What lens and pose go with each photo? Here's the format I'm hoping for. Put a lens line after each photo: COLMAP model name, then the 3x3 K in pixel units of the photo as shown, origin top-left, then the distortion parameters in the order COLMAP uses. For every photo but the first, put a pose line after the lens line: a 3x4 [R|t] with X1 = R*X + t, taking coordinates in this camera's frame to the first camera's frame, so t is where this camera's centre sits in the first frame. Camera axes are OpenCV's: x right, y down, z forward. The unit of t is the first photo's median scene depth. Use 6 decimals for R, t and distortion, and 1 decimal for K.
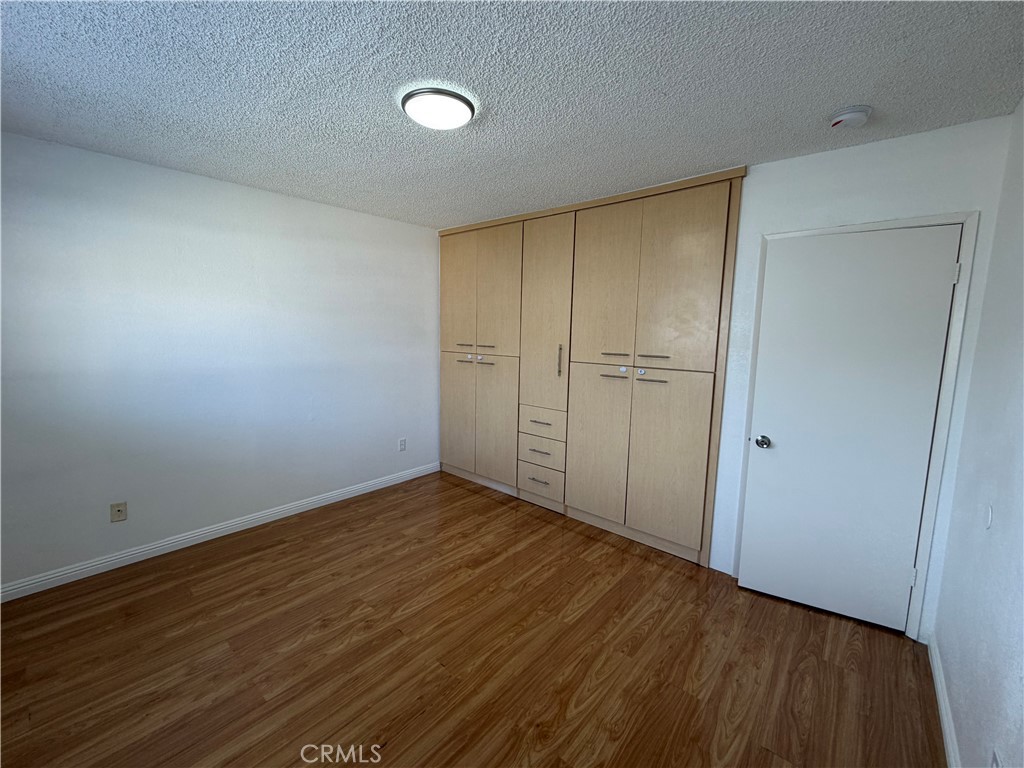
lens RADIAL K [[423.2, 0, 512.0], [0, 423.2, 384.0], [0, 0, 1]] dist [0.000107, 0.000326]
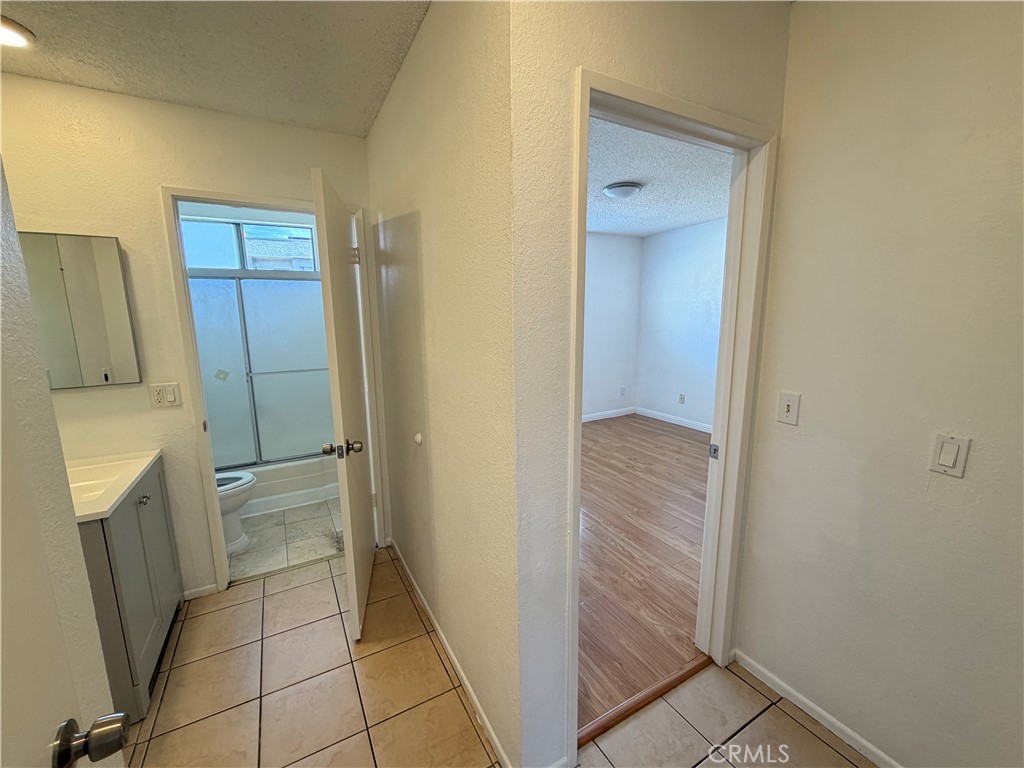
lens RADIAL K [[423.2, 0, 512.0], [0, 423.2, 384.0], [0, 0, 1]] dist [0.000107, 0.000326]
pose [[-0.351626, 0.142625, -0.925212, 1.329047], [-0.108640, 0.975431, 0.191655, -0.078635], [0.929815, 0.167906, -0.327492, 0.930025]]
